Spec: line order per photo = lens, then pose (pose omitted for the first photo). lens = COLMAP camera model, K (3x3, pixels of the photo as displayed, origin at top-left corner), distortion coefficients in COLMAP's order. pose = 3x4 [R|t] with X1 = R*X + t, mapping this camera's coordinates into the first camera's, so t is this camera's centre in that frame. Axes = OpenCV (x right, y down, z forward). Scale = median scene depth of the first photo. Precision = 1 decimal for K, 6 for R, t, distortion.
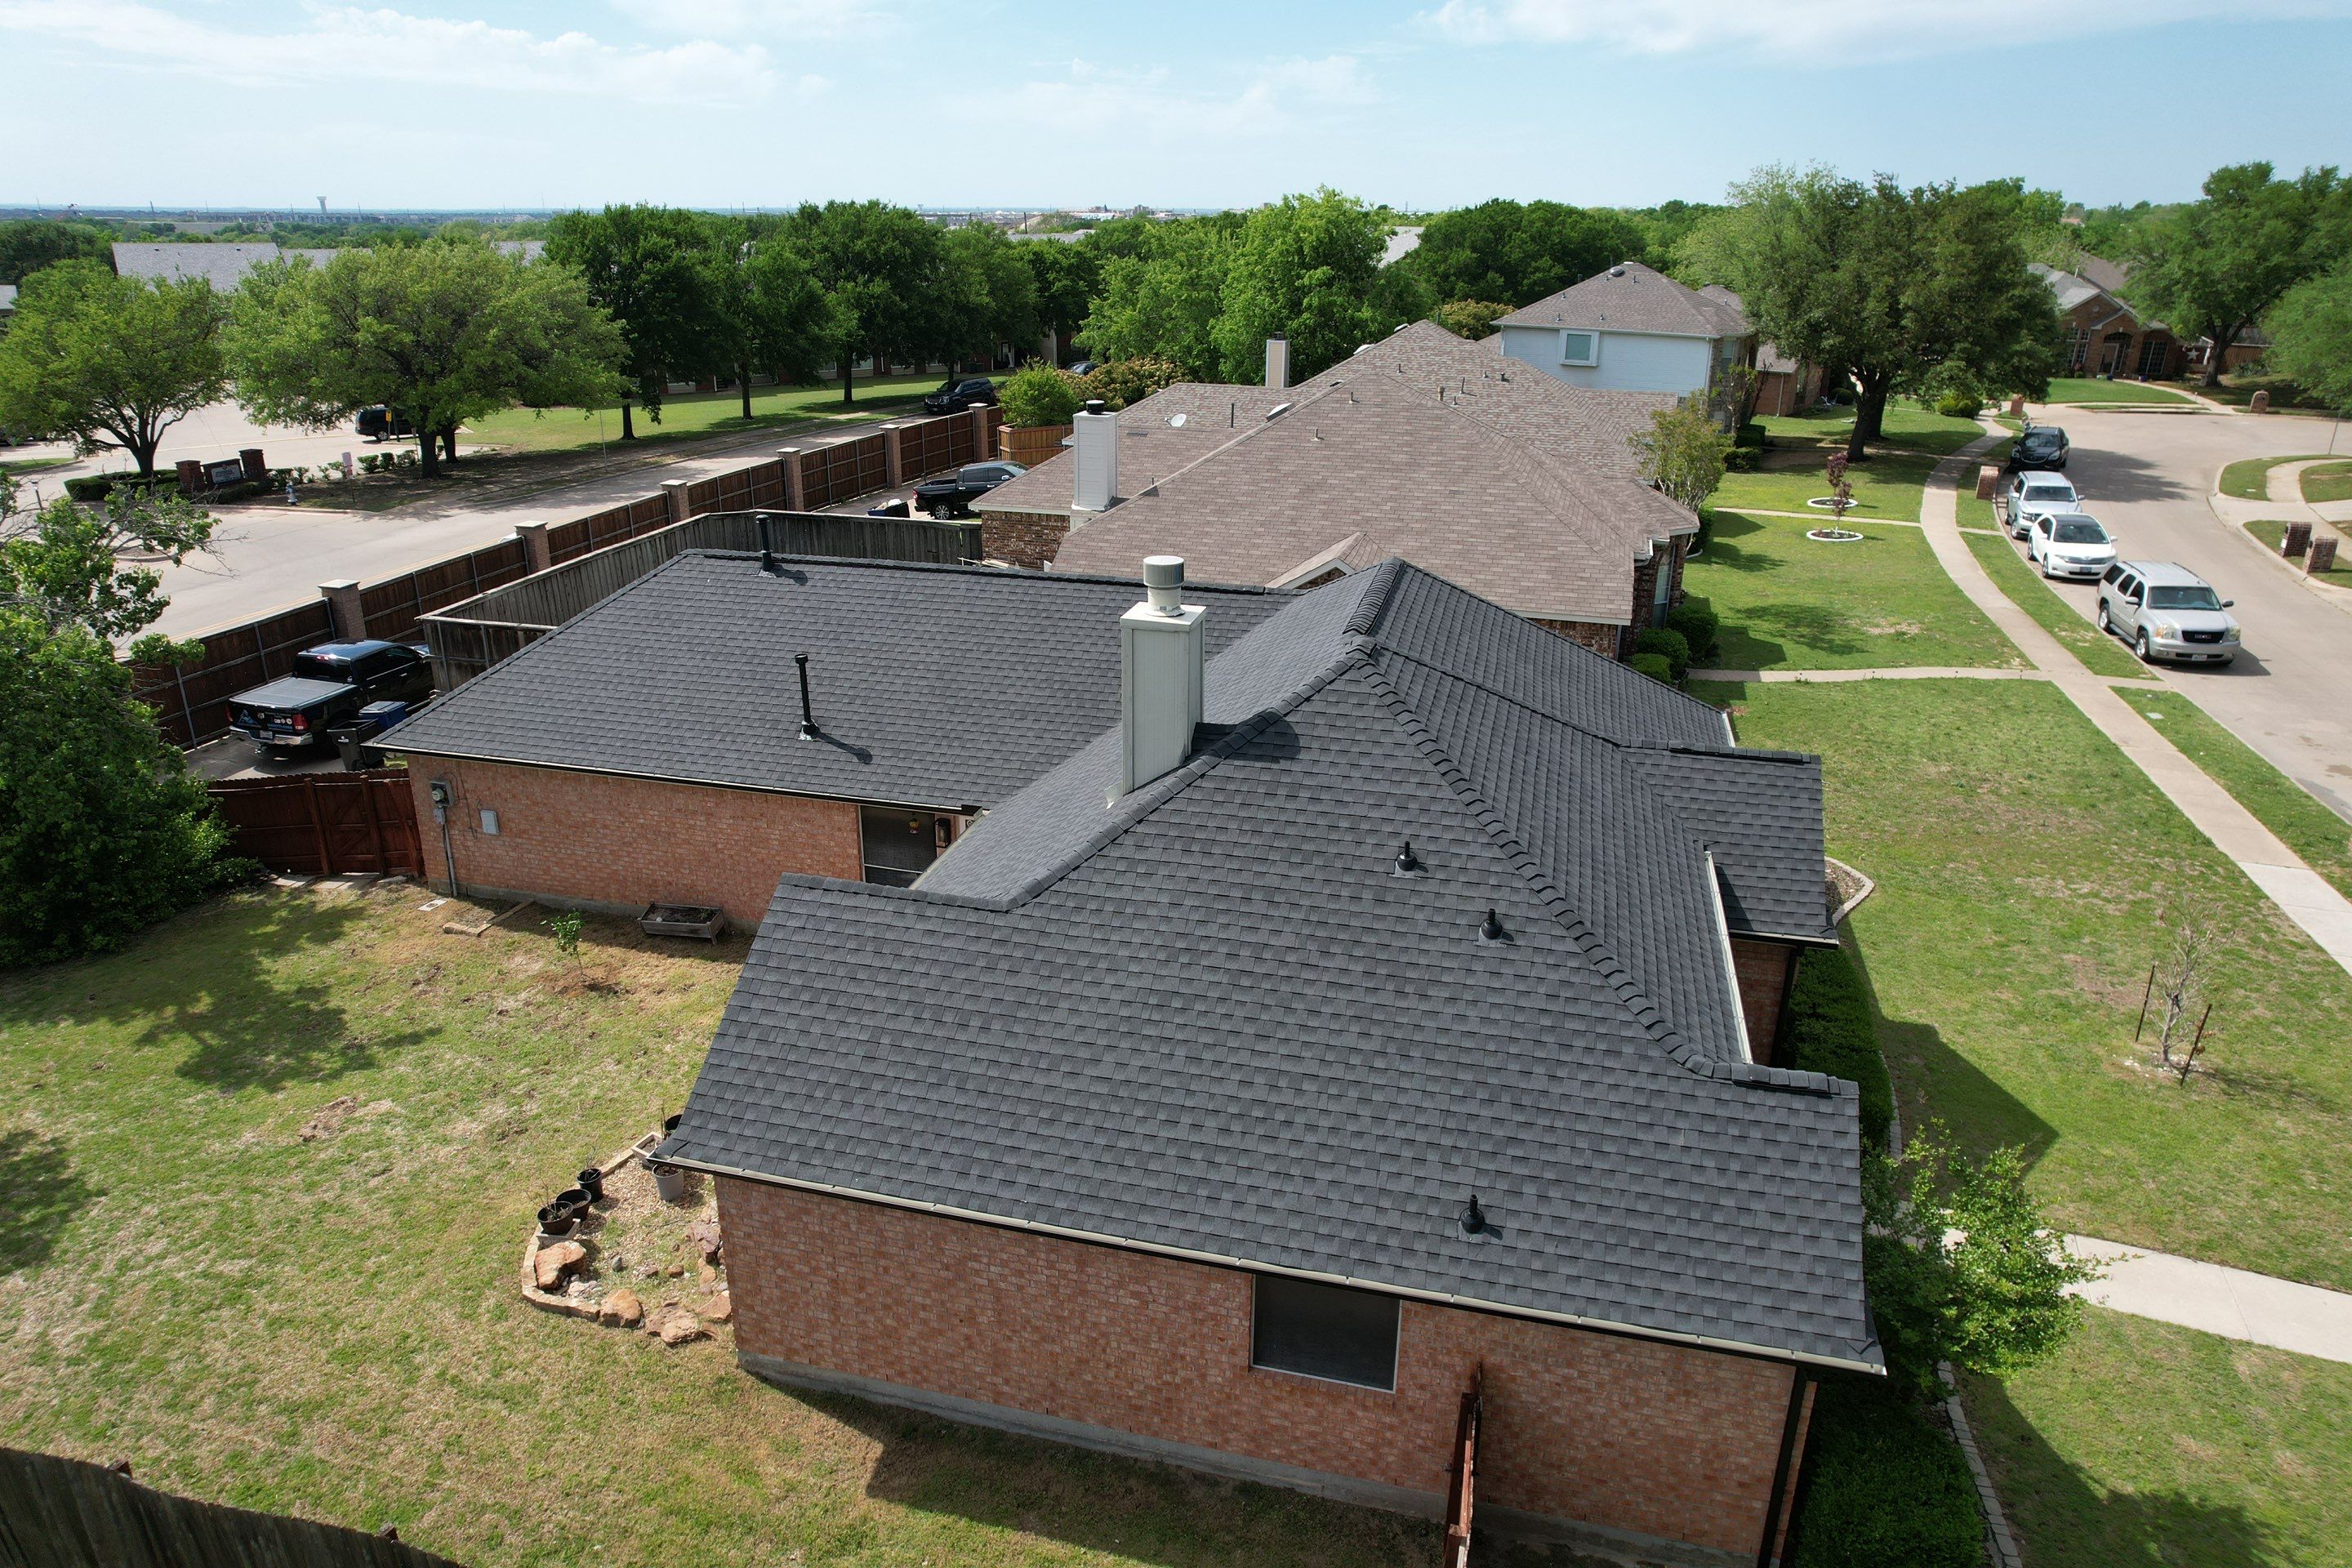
lens RADIAL K [[1502.2, 0, 1176.0], [0, 1502.2, 784.0], [0, 0, 1]] dist [-0.077811, 0.068214]
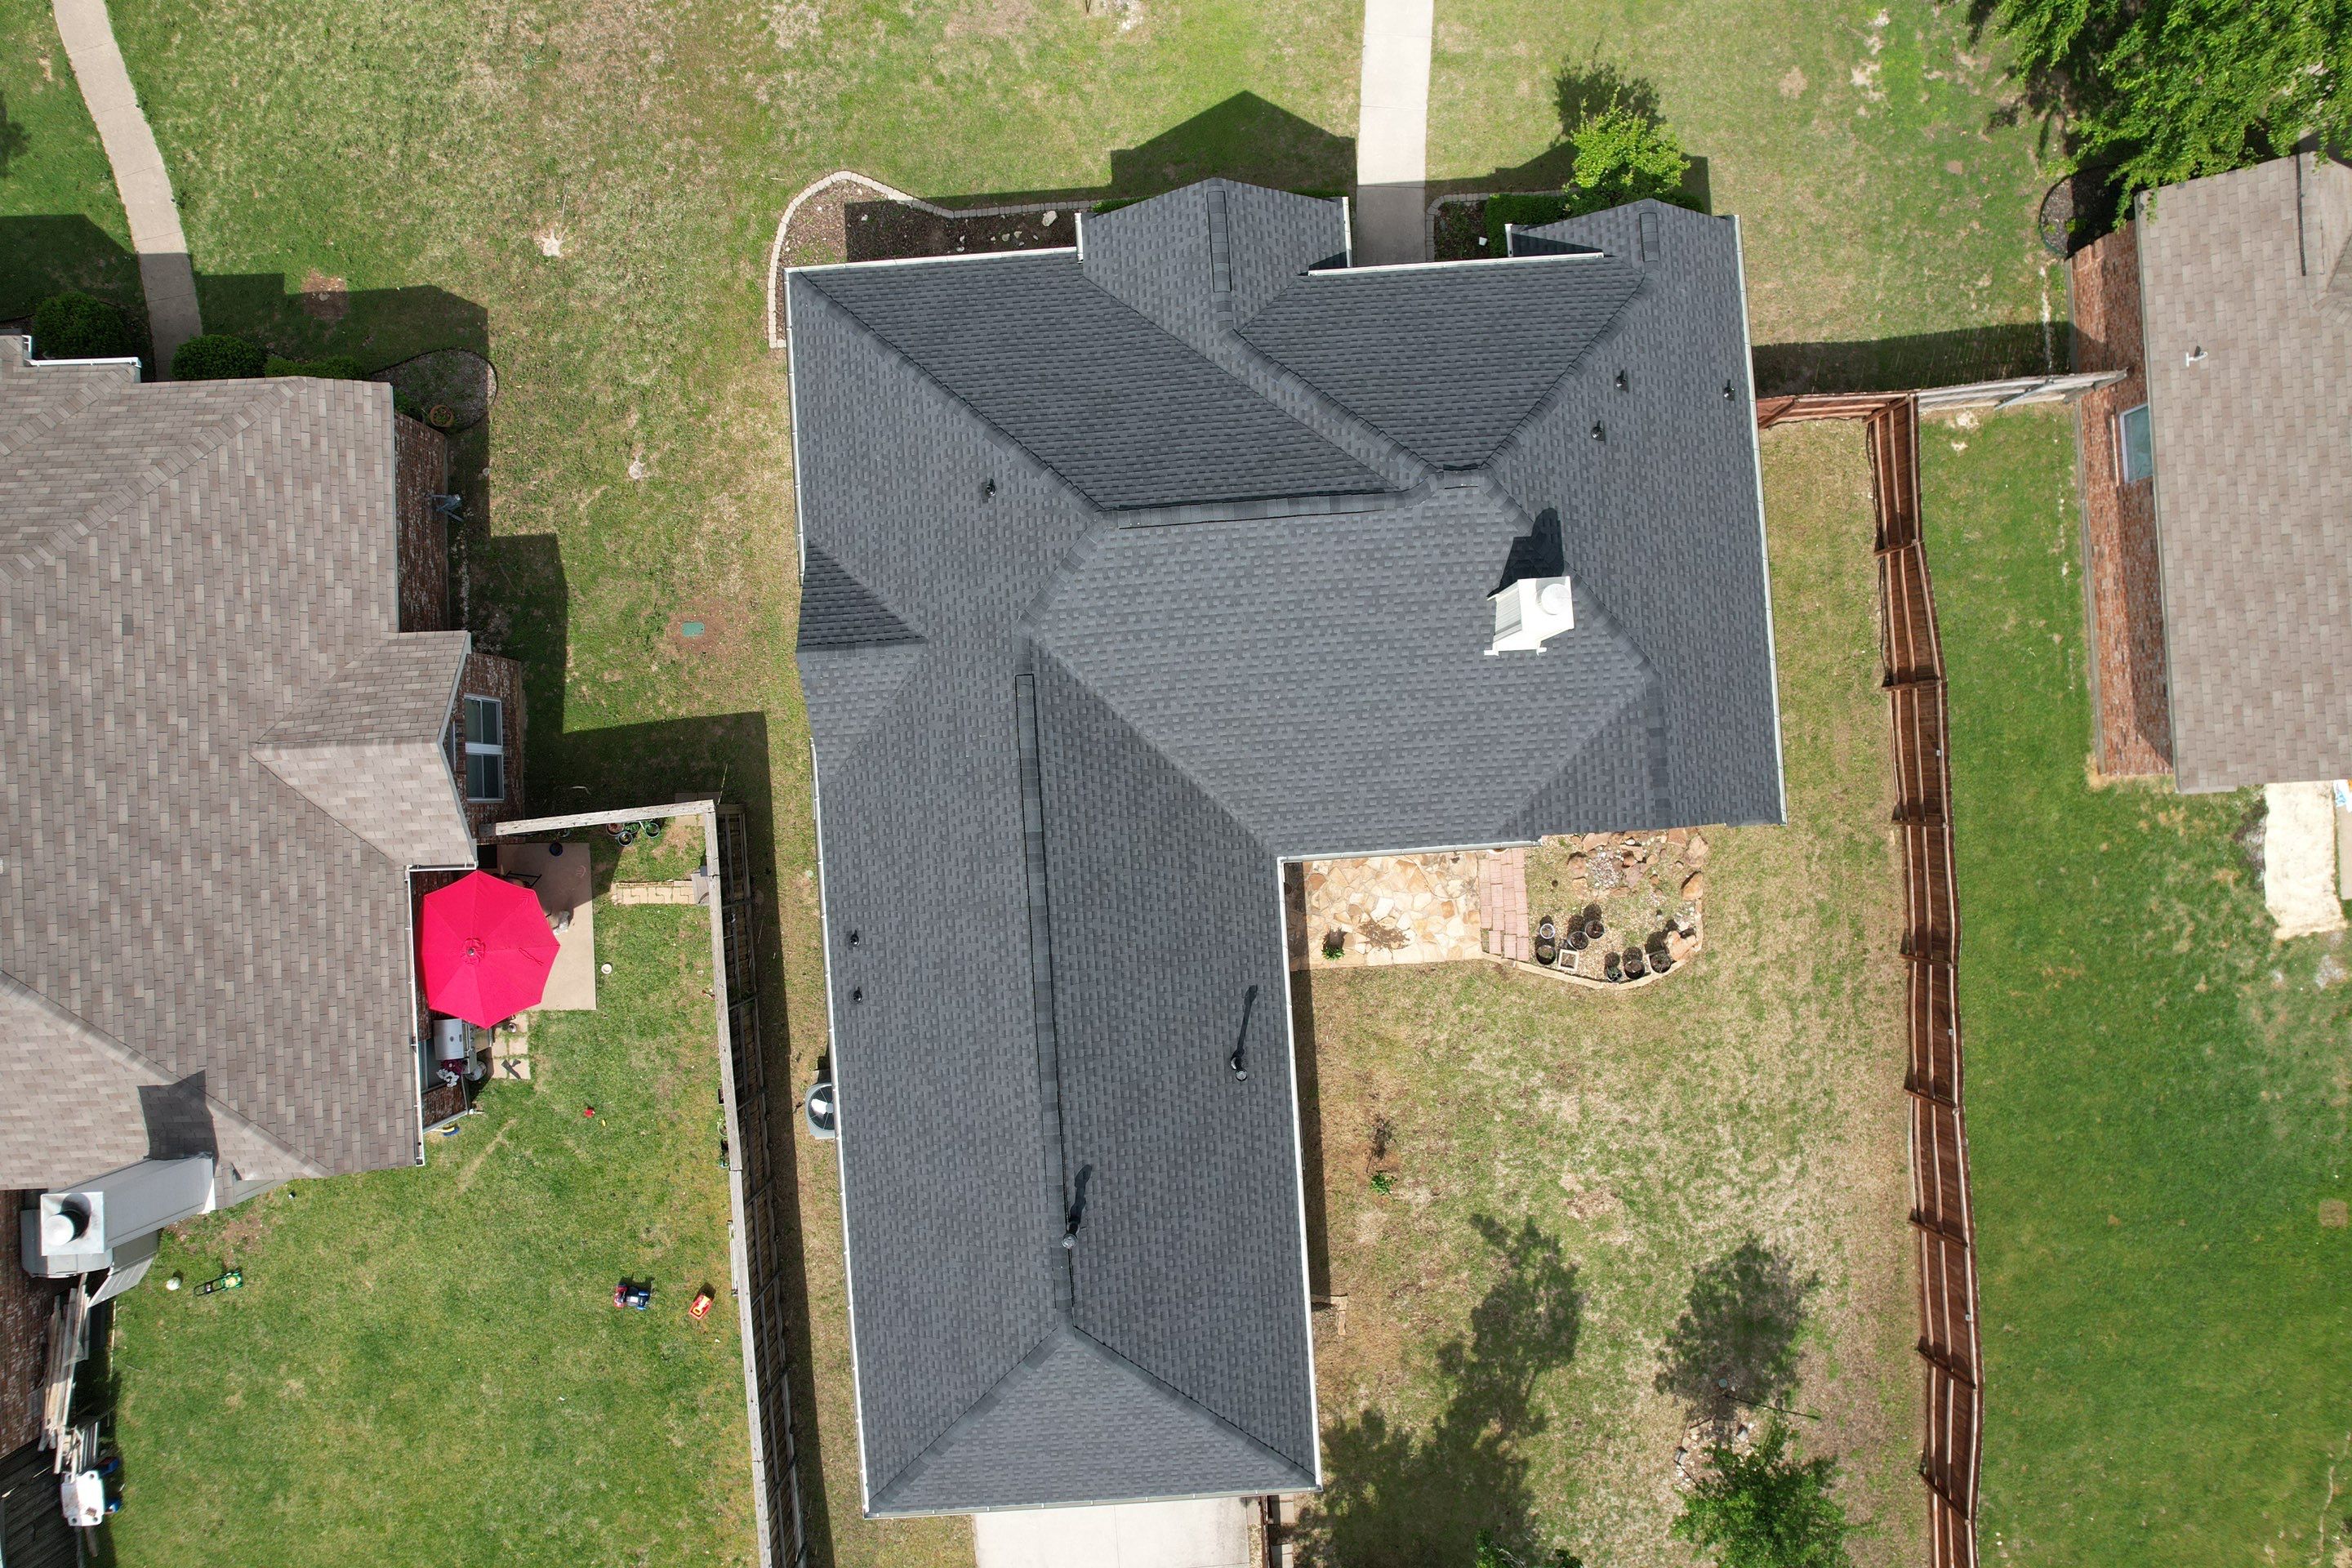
lens RADIAL K [[1502.2, 0, 1176.0], [0, 1502.2, 784.0], [0, 0, 1]] dist [-0.077811, 0.068214]
pose [[-0.309598, -0.950865, 0.002031, -0.046111], [0.351917, -0.112598, 0.929234, -1.092820], [-0.883348, 0.288404, 0.369486, 0.607284]]
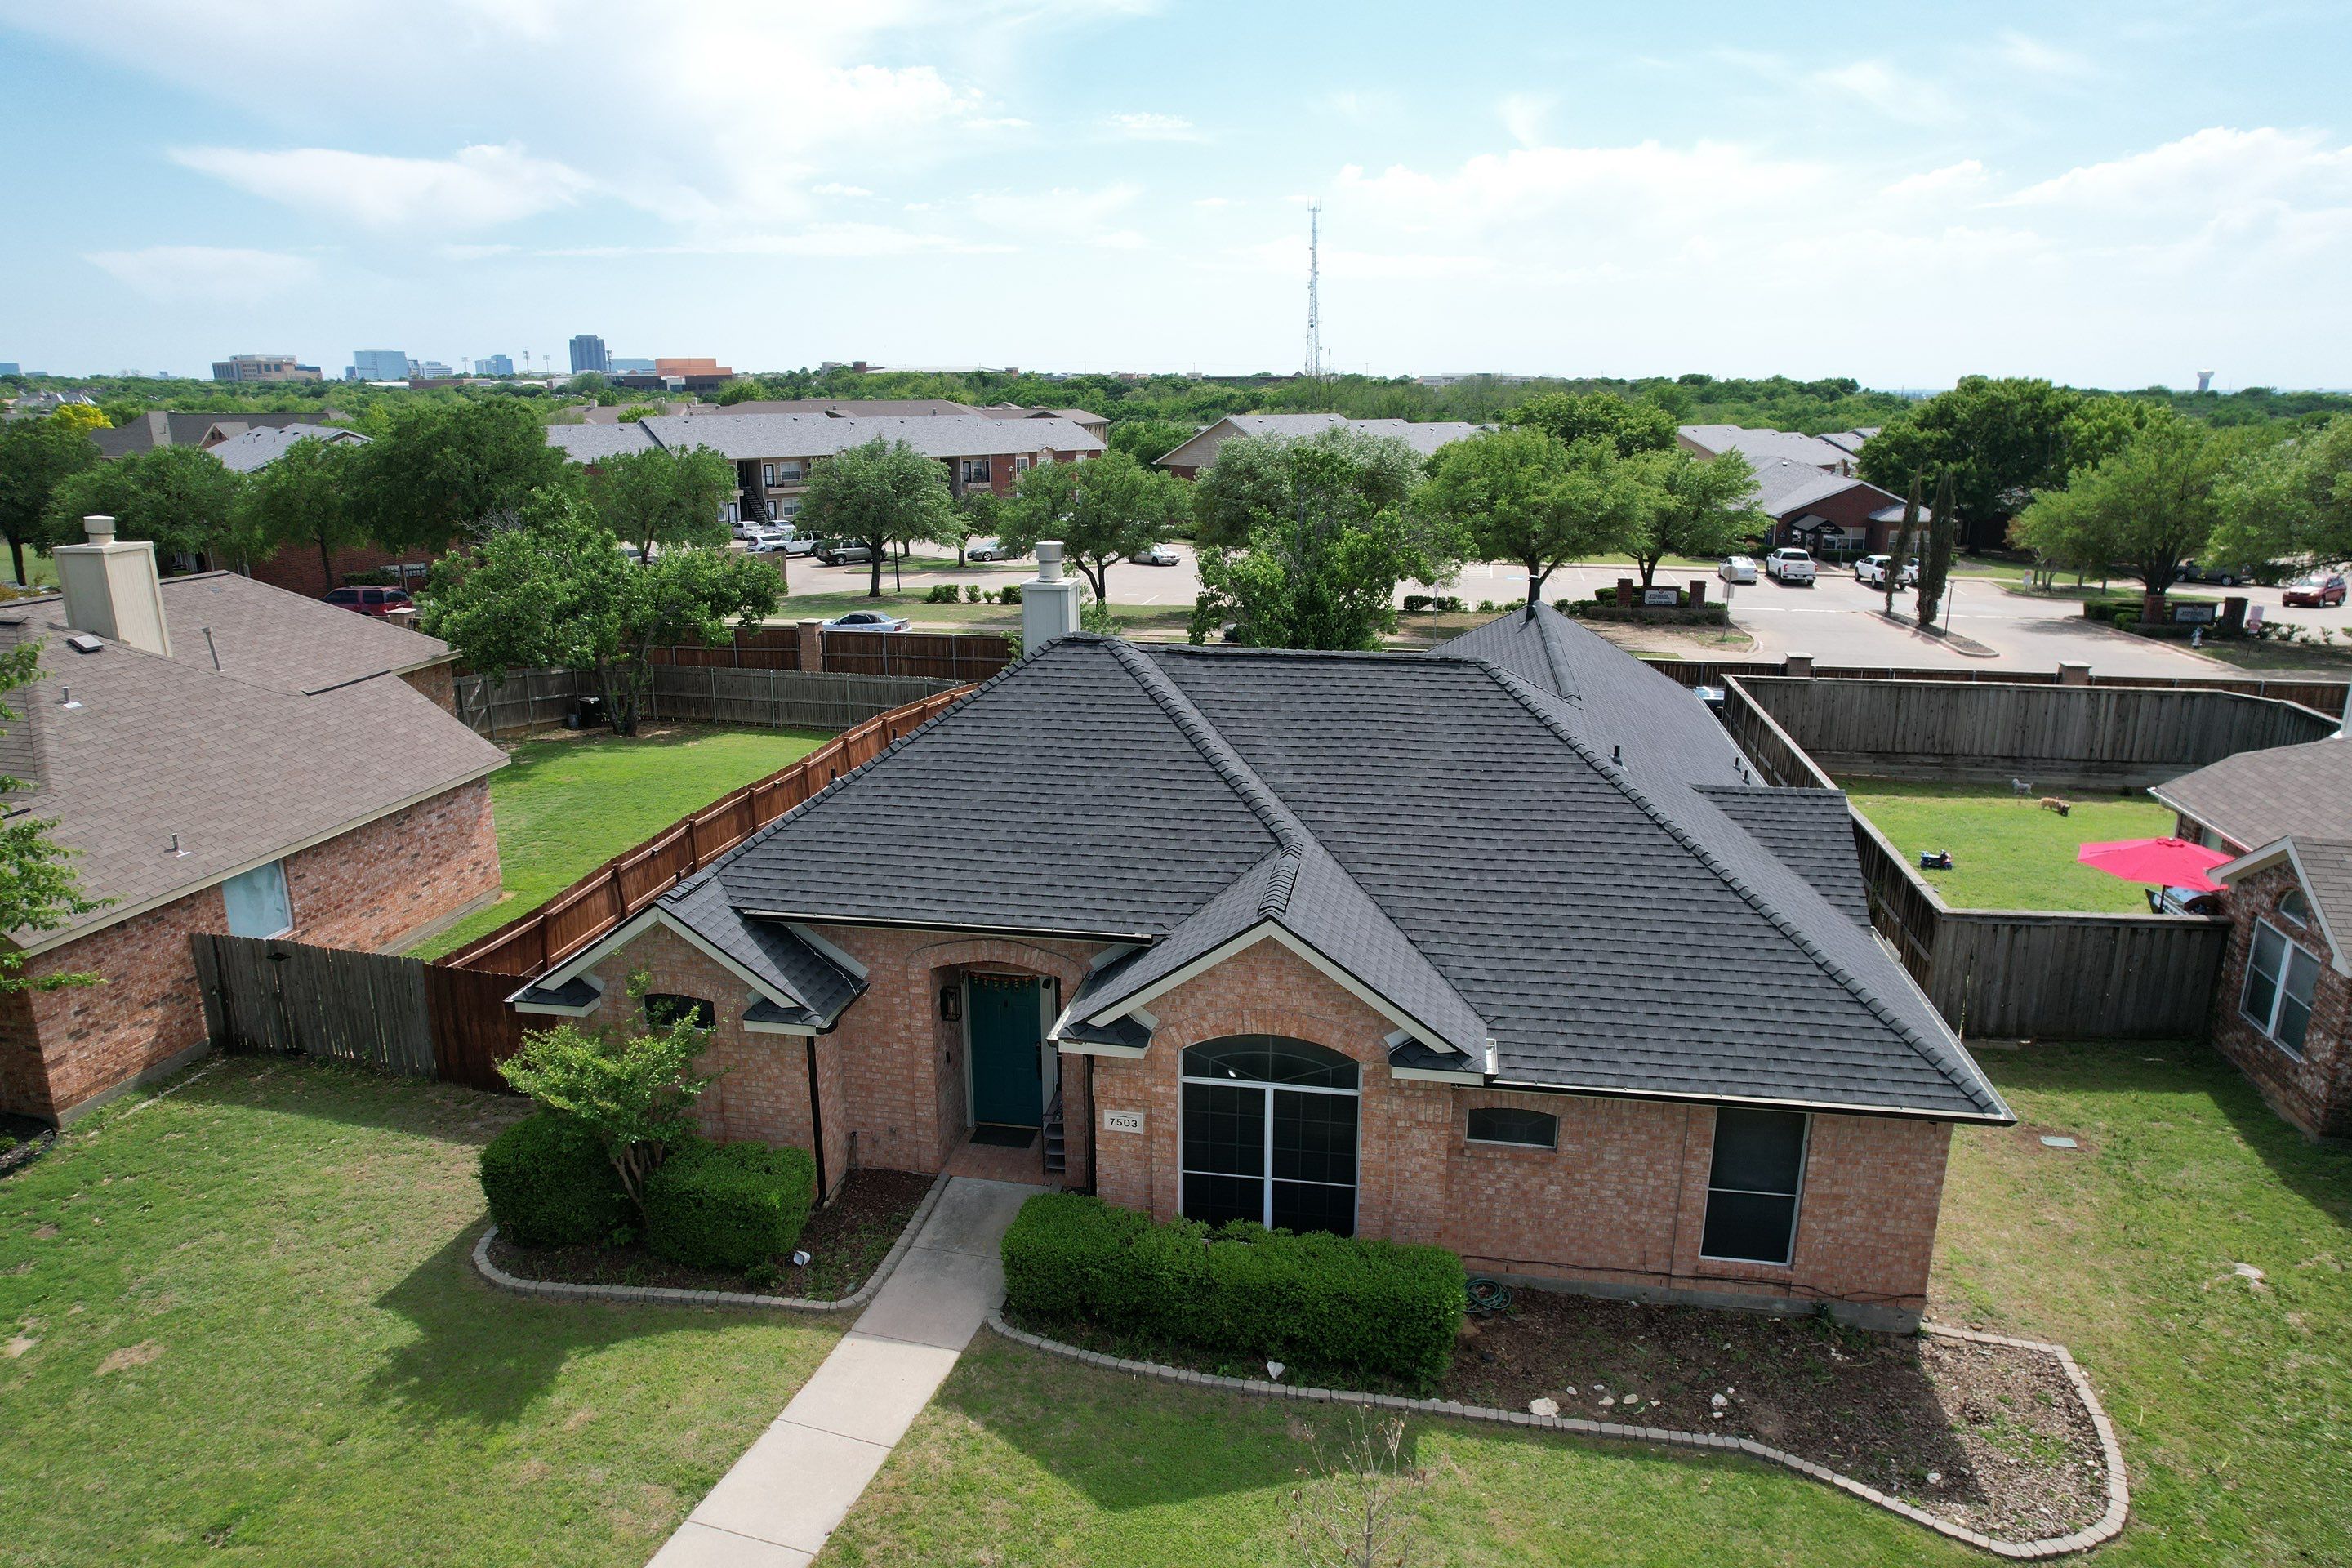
lens RADIAL K [[1502.2, 0, 1176.0], [0, 1502.2, 784.0], [0, 0, 1]] dist [-0.077811, 0.068214]
pose [[0.068859, 0.254869, -0.964521, 1.023556], [-0.369799, 0.904461, 0.212598, -0.201368], [0.926556, 0.342040, 0.156531, 0.687715]]
